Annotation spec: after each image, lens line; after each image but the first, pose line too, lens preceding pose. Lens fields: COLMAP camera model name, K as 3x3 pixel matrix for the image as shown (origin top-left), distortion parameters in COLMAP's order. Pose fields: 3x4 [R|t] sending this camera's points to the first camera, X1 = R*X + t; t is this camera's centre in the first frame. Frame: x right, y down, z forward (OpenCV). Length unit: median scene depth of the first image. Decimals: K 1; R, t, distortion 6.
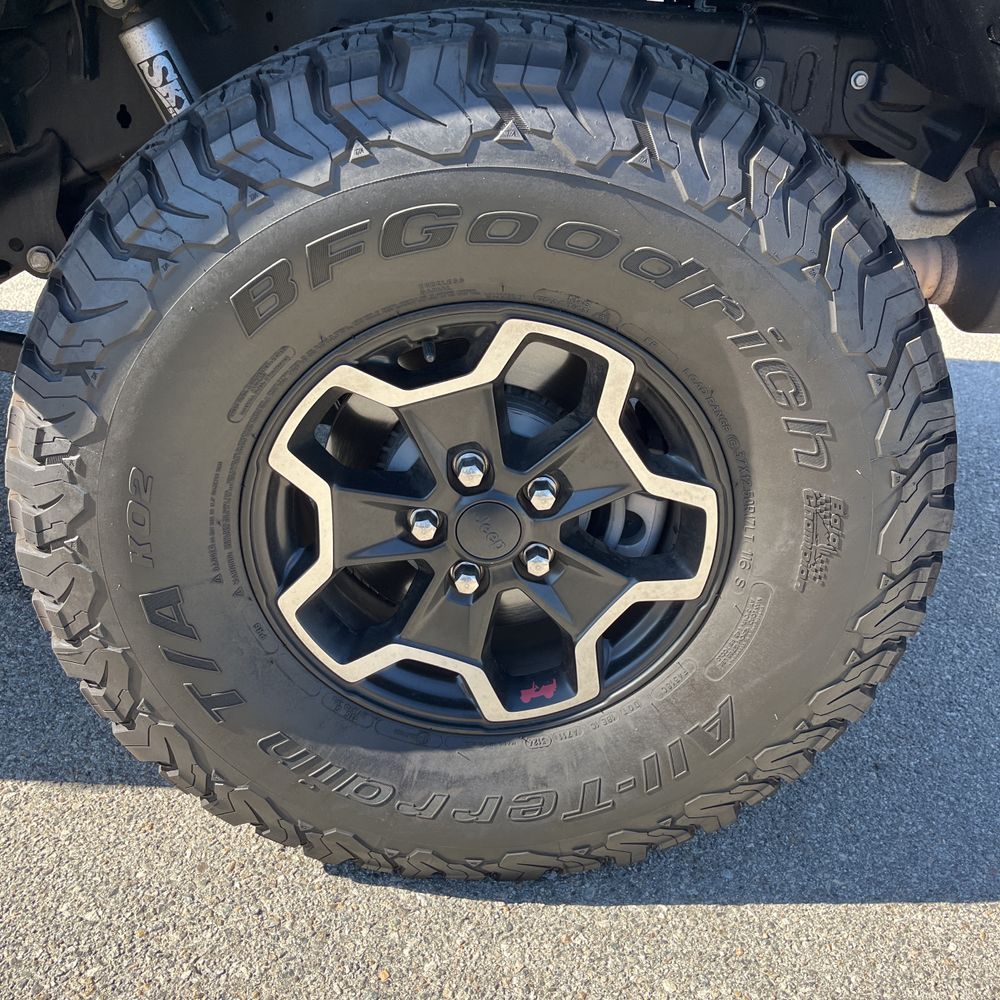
lens RADIAL K [[1009.1, 0, 499.0], [0, 1009.1, 484.8], [0, 0, 1]] dist [0.021924, 0.009373]
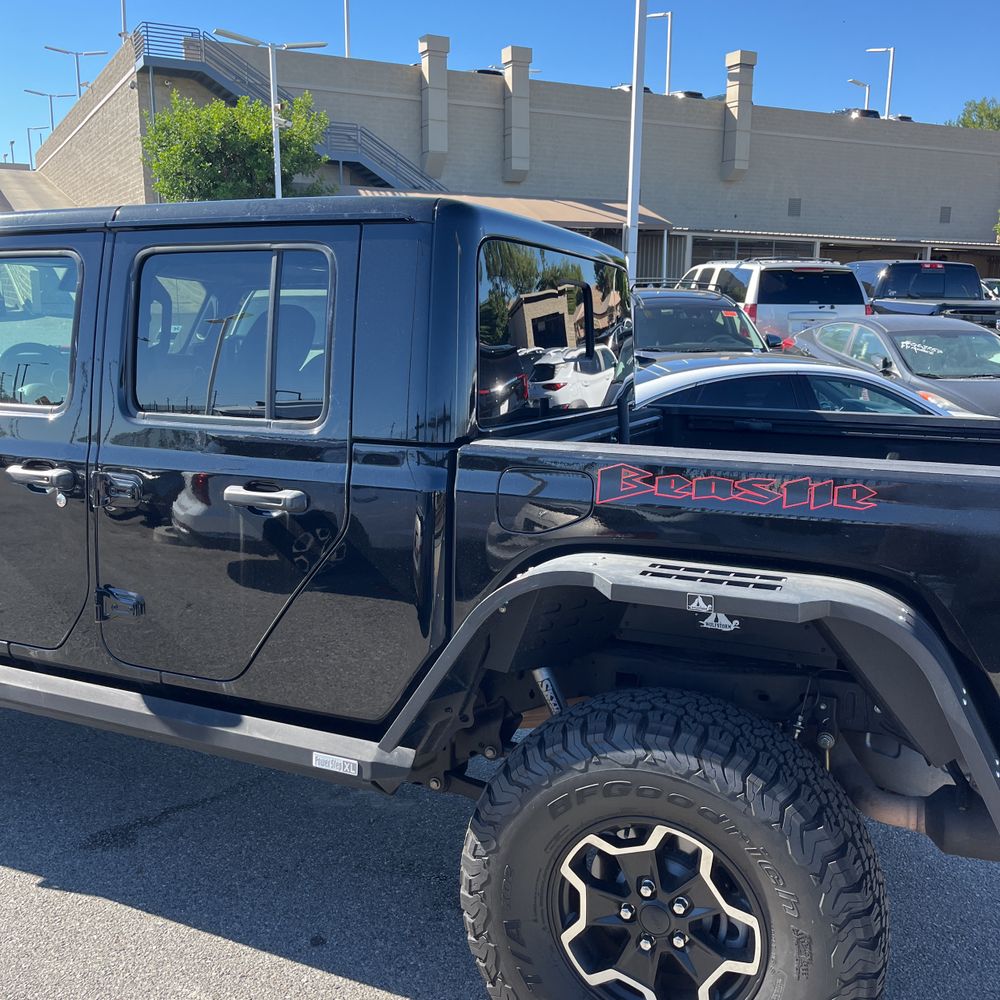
lens RADIAL K [[998.6, 0, 501.1], [0, 998.6, 496.7], [0, 0, 1]] dist [0.010654, 0.028041]
pose [[0.908131, 0.004234, -0.418664, 0.624715], [-0.139279, 0.946054, -0.292545, -0.146985], [0.394840, 0.323980, 0.859731, -1.357453]]
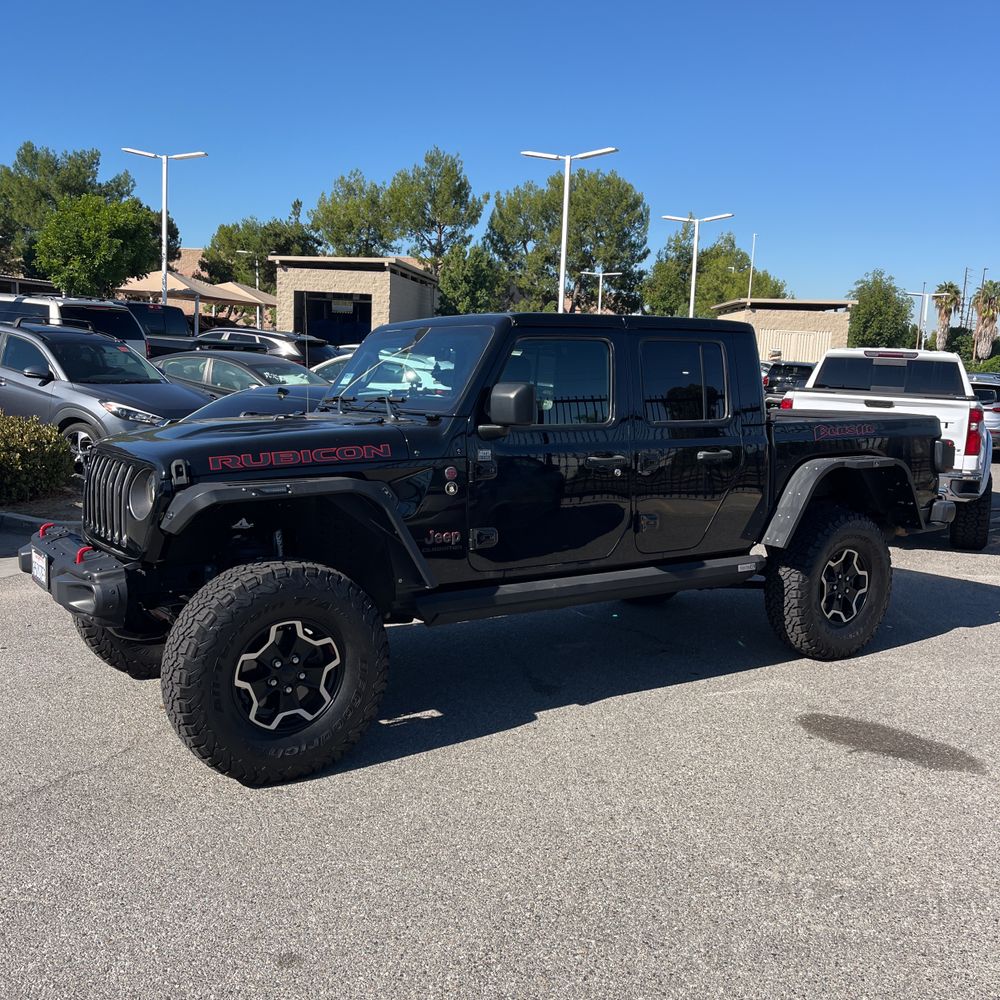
lens RADIAL K [[993.0, 0, 495.5], [0, 993.0, 498.0], [0, 0, 1]] dist [0.034259, -0.018627]
pose [[0.847684, -0.136514, 0.512636, -5.104798], [0.290400, 0.928093, -0.233049, 0.372344], [-0.443959, 0.346421, 0.826373, -3.437204]]
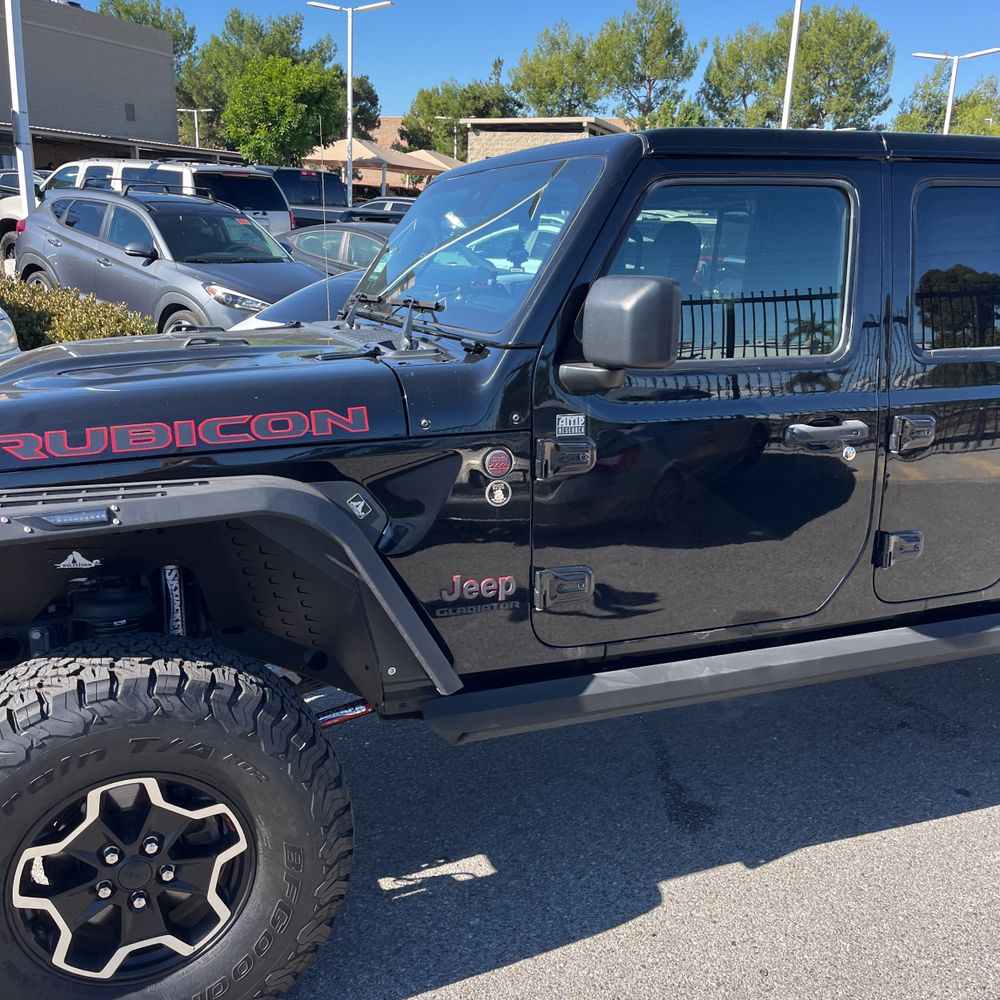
lens RADIAL K [[997.3, 0, 486.8], [0, 997.3, 513.1], [0, 0, 1]] dist [0.035497, -0.020326]
pose [[0.937667, -0.159886, 0.308572, -3.587423], [0.215955, 0.963718, -0.156879, -0.437949], [-0.272293, 0.213738, 0.938175, -1.629958]]
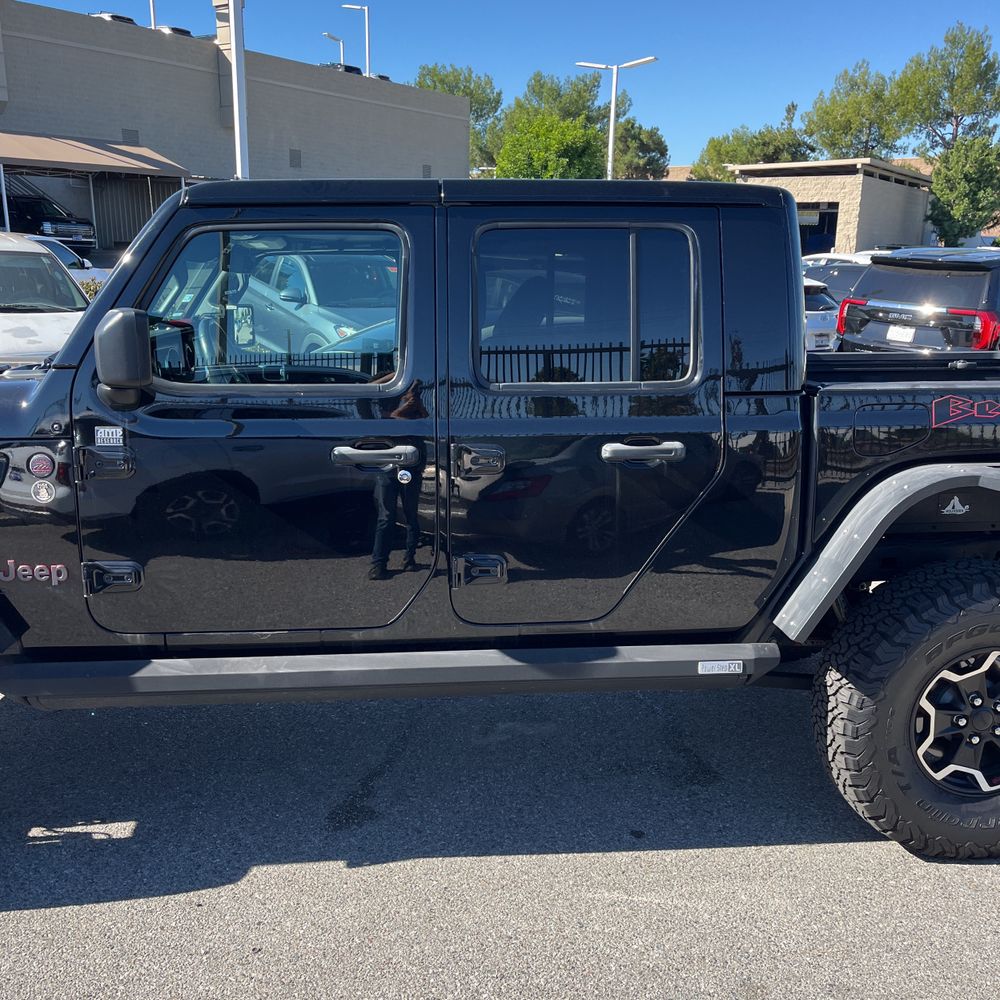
lens RADIAL K [[994.6, 0, 500.9], [0, 994.6, 509.4], [0, 0, 1]] dist [0.040251, -0.037527]
pose [[0.994217, -0.092344, 0.054826, -1.657254], [0.103052, 0.964023, -0.245030, 0.025809], [-0.030227, 0.249263, 0.967964, -2.162383]]
